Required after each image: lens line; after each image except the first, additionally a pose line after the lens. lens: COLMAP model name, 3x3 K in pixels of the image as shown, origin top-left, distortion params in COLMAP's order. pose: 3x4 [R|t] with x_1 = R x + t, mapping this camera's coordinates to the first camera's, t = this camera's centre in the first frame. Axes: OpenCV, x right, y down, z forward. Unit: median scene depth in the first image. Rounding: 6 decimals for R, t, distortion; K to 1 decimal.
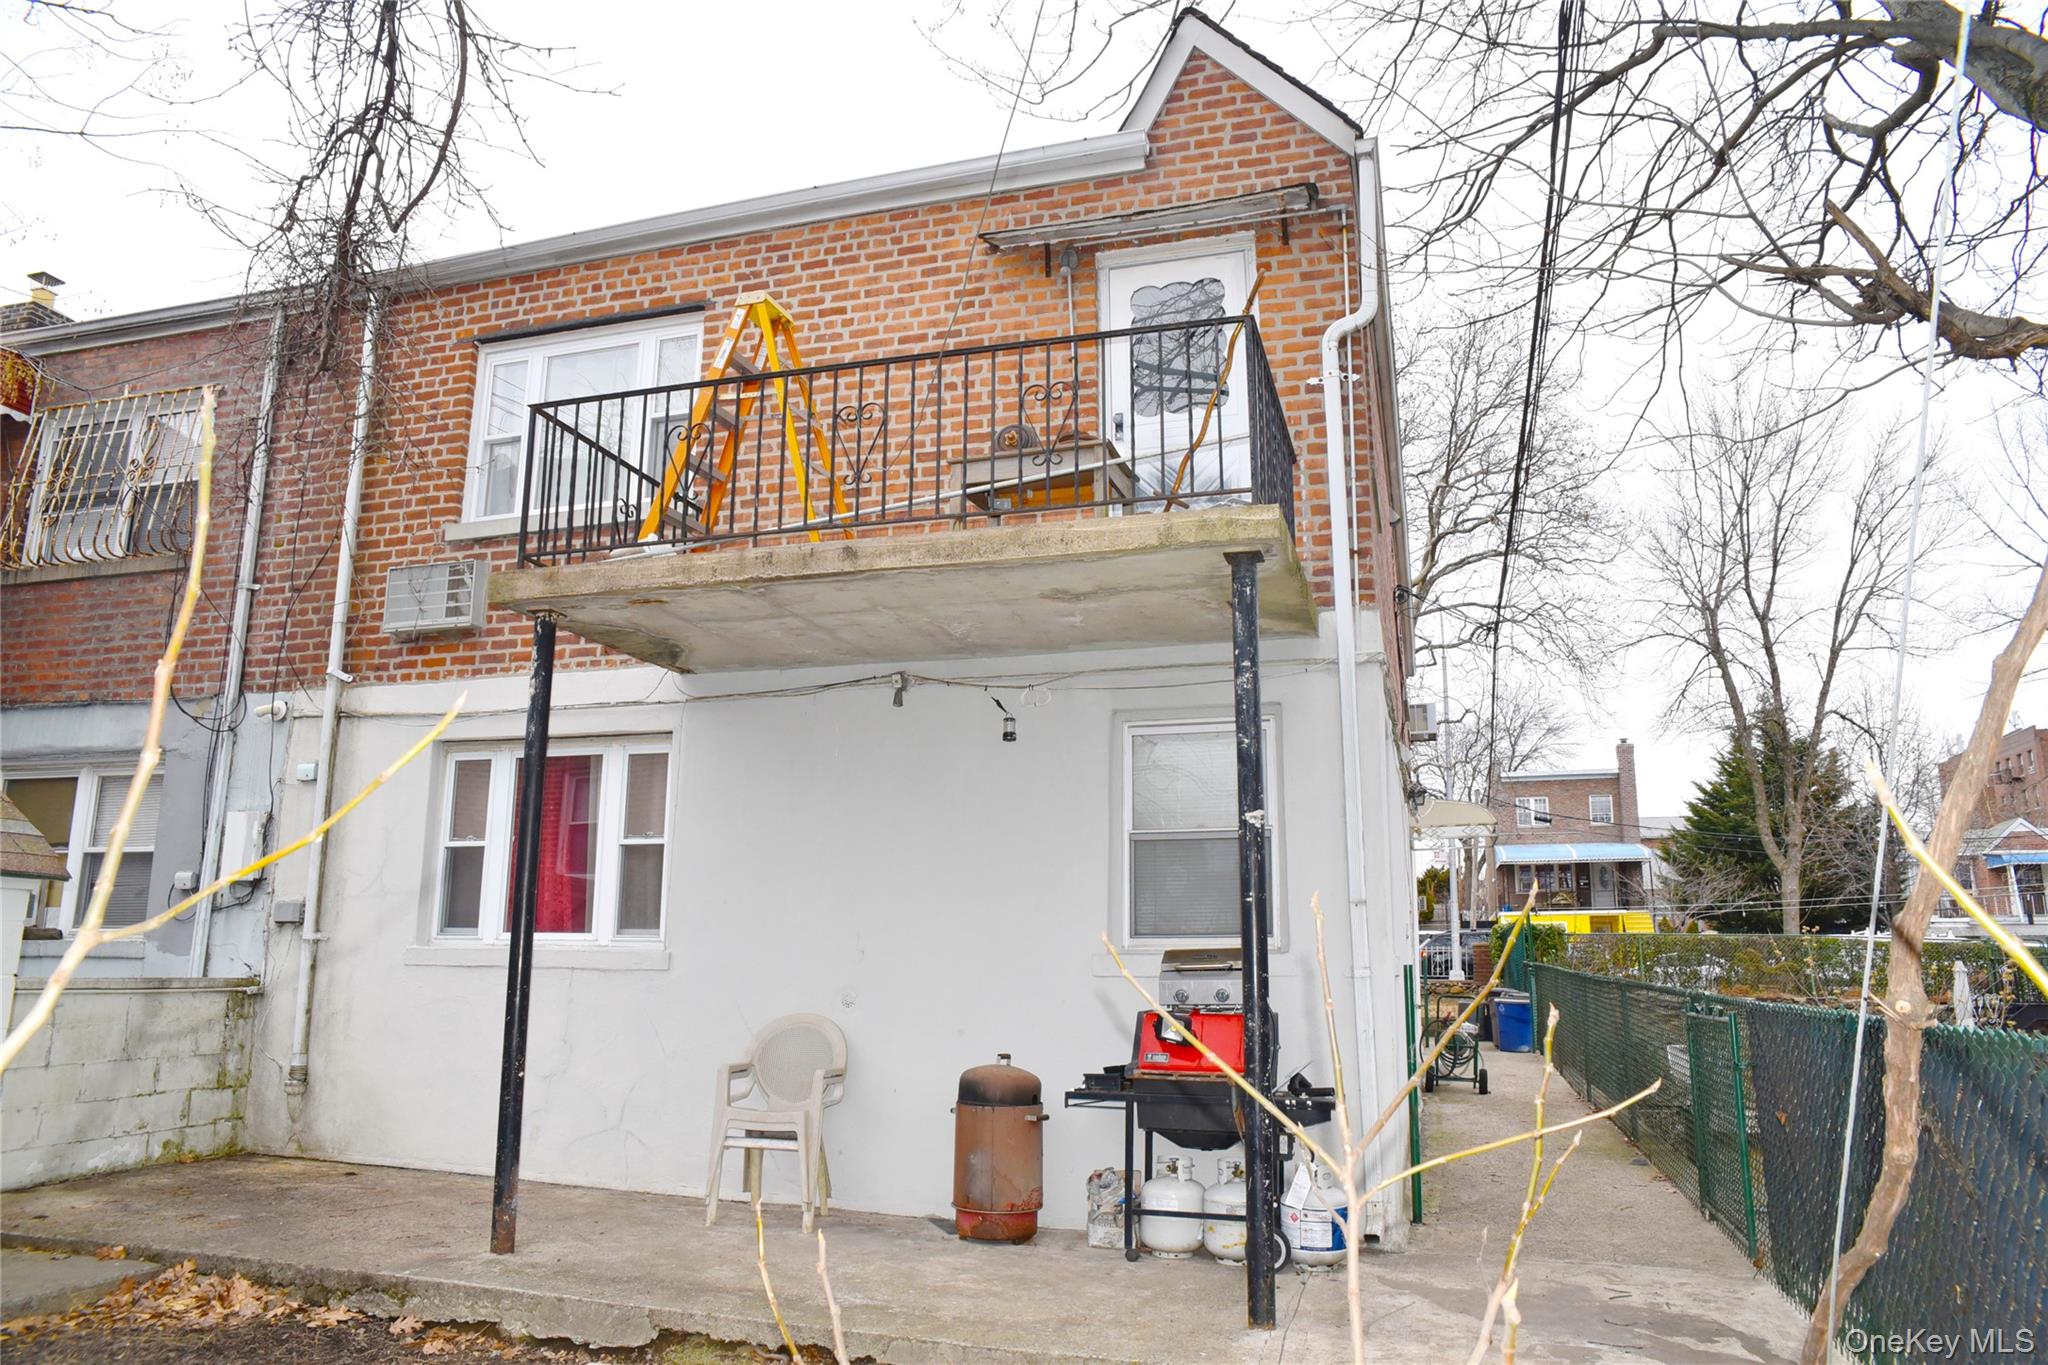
lens RADIAL K [[1391.6, 0, 1014.5], [0, 1391.6, 684.2], [0, 0, 1]] dist [-0.116778, 0.092548]
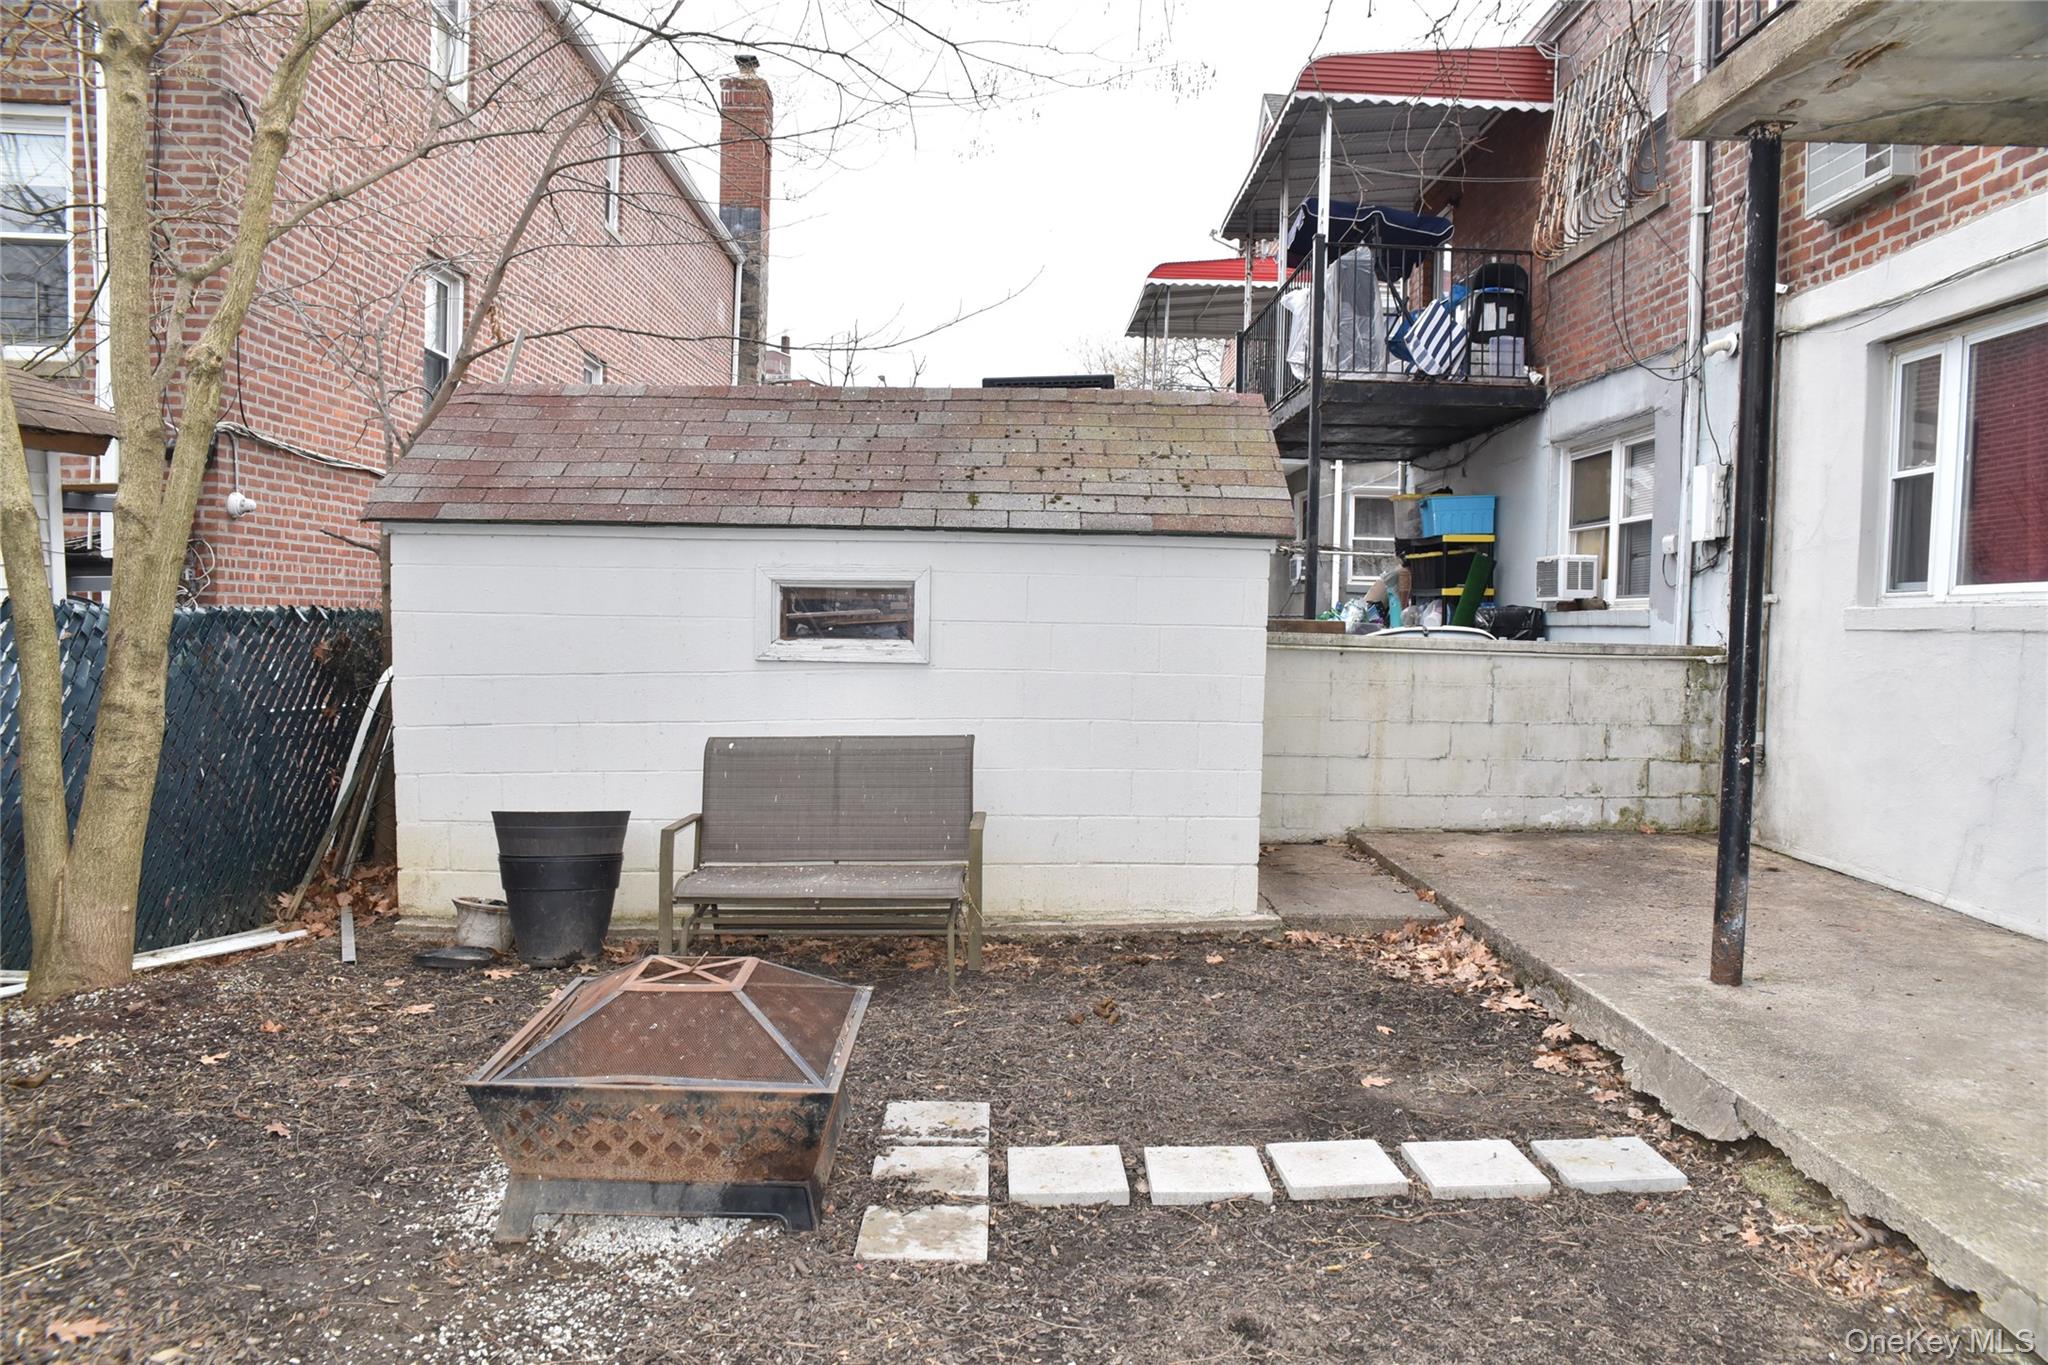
lens RADIAL K [[1391.6, 0, 1014.5], [0, 1391.6, 684.2], [0, 0, 1]] dist [-0.116778, 0.092548]
pose [[0.294633, 0.042508, -0.954665, 0.165382], [0.174950, 0.979726, 0.097618, 0.070923], [0.939459, -0.195780, 0.281223, 0.294882]]
